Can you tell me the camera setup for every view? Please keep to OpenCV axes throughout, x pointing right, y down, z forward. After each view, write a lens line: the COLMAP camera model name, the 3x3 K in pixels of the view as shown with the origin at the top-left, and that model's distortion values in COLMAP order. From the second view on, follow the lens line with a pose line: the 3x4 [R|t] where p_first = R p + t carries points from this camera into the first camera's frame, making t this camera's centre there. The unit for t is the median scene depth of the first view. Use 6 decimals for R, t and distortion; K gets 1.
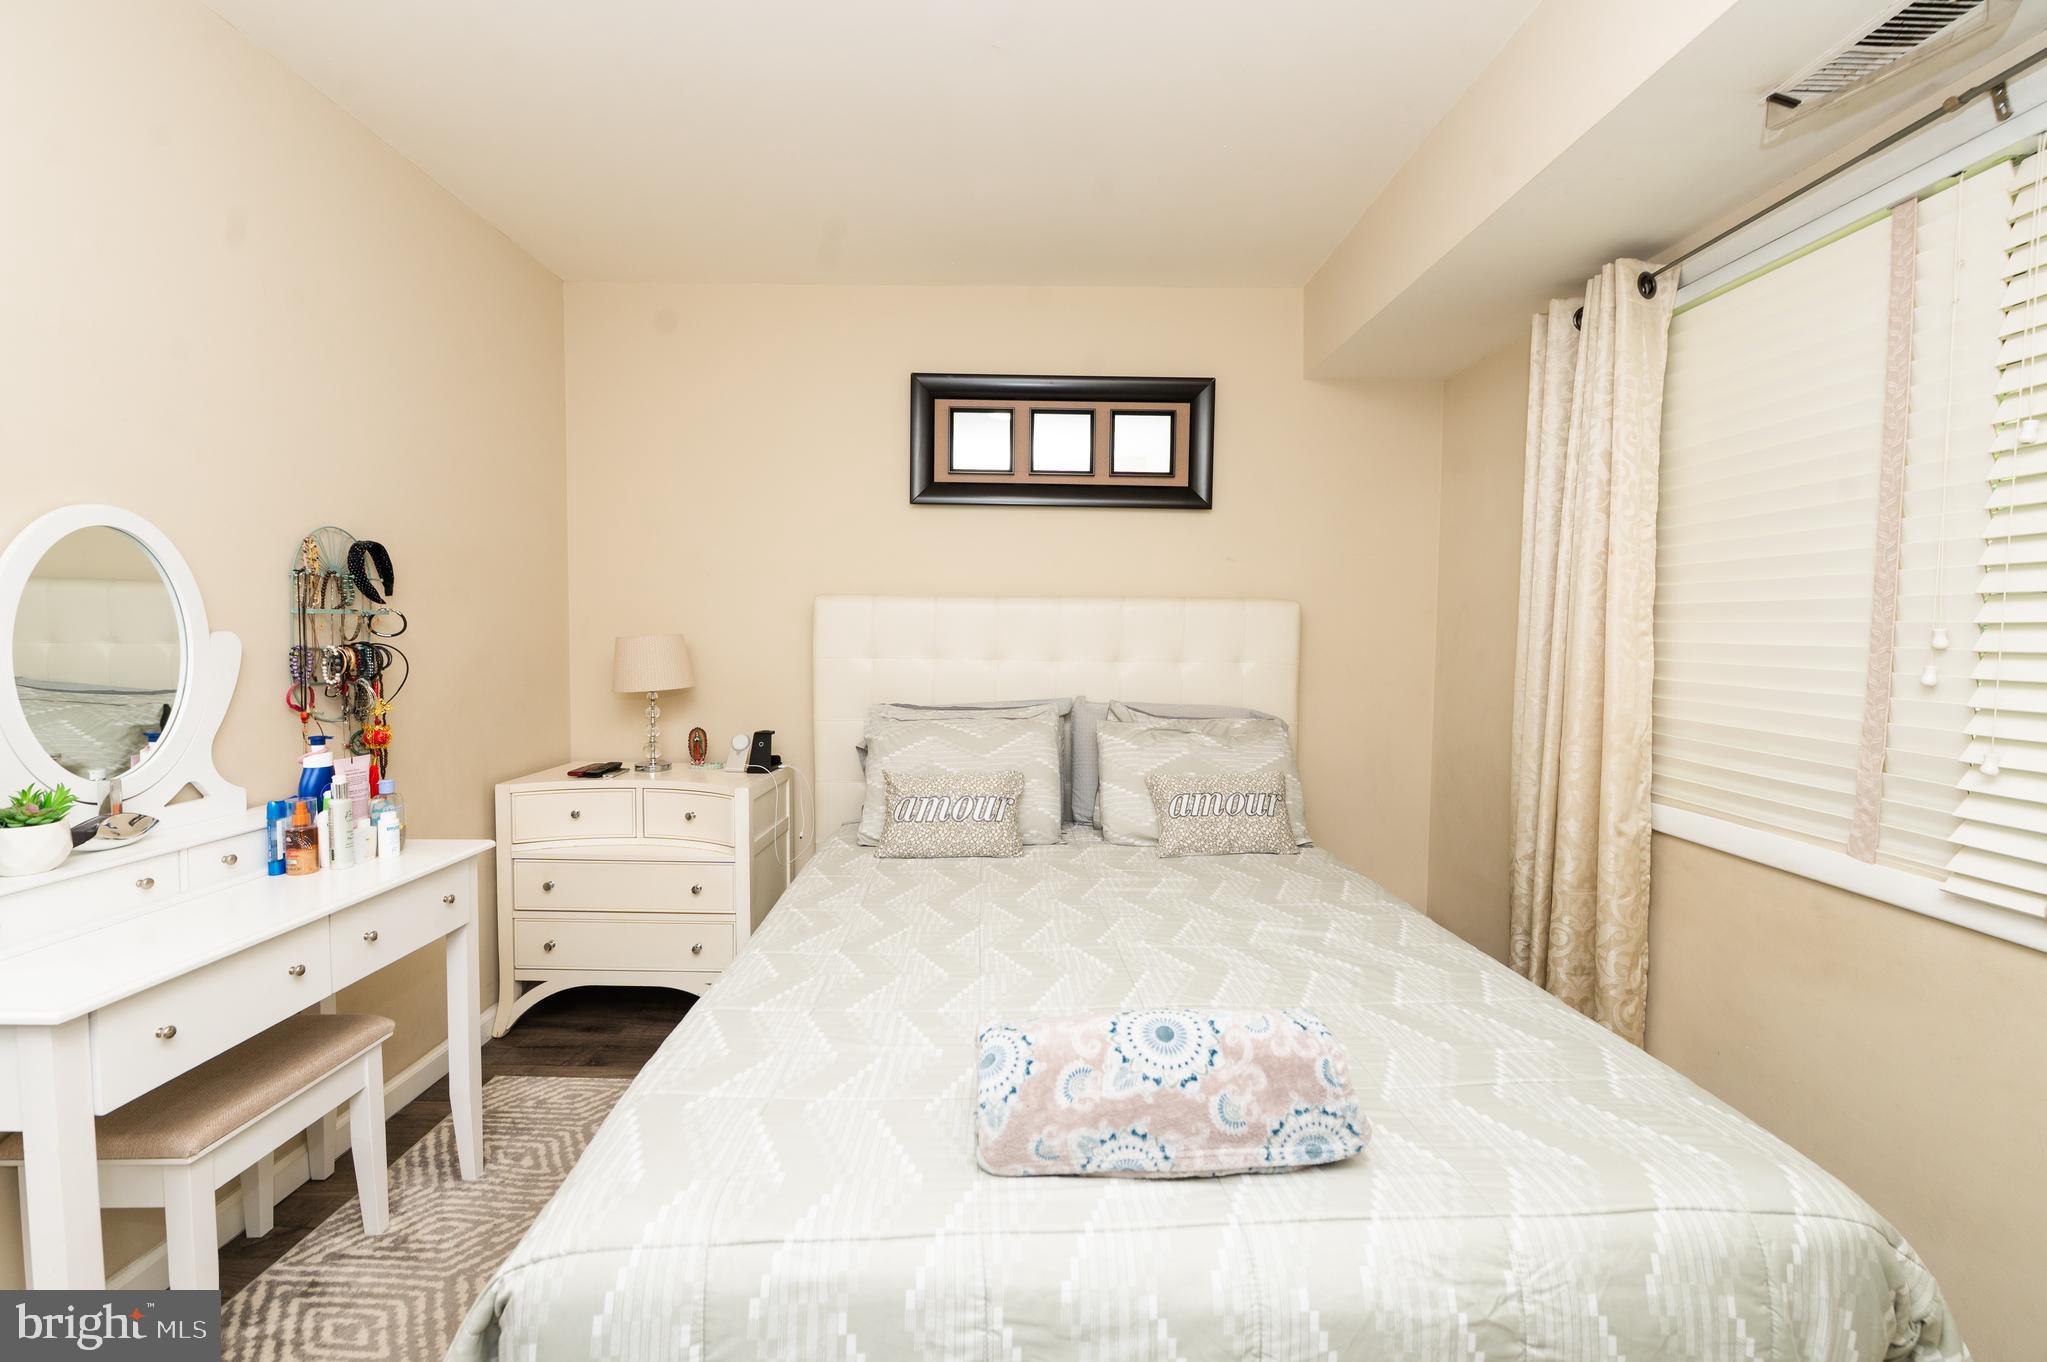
lens RADIAL K [[864.6, 0, 1026.0], [0, 864.6, 671.9], [0, 0, 1]] dist [-0.005402, -0.005126]
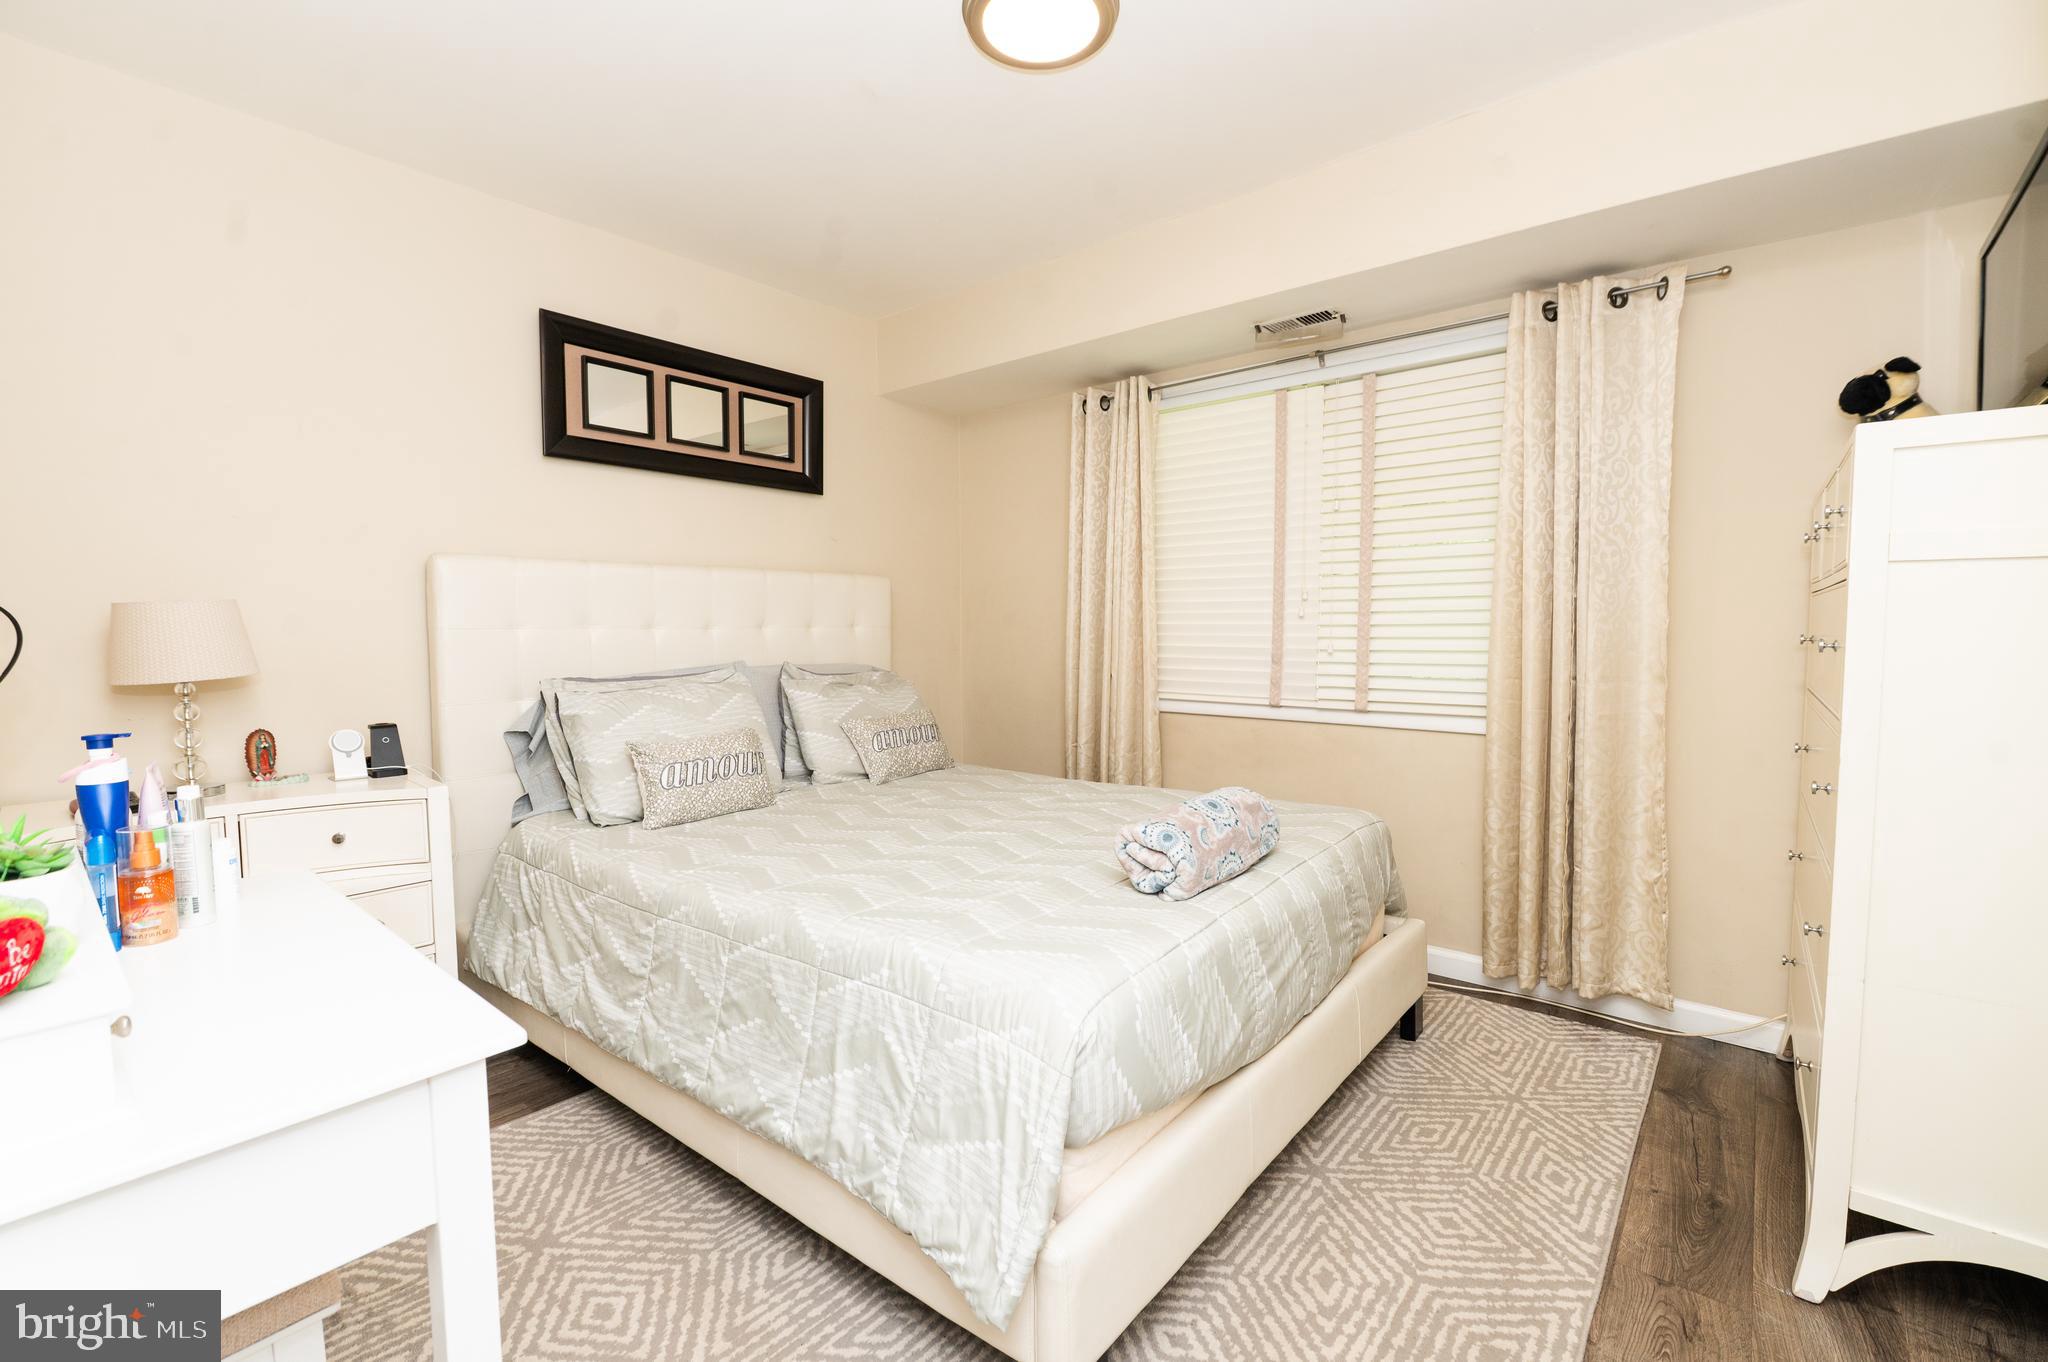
lens RADIAL K [[879.1, 0, 1018.7], [0, 879.1, 666.2], [0, 0, 1]] dist [-0.009048, -0.000141]
pose [[0.642989, -0.049387, 0.764281, -0.532875], [0.048648, 0.998537, 0.023597, 0.025999], [-0.764329, 0.022008, 0.644451, 0.049000]]
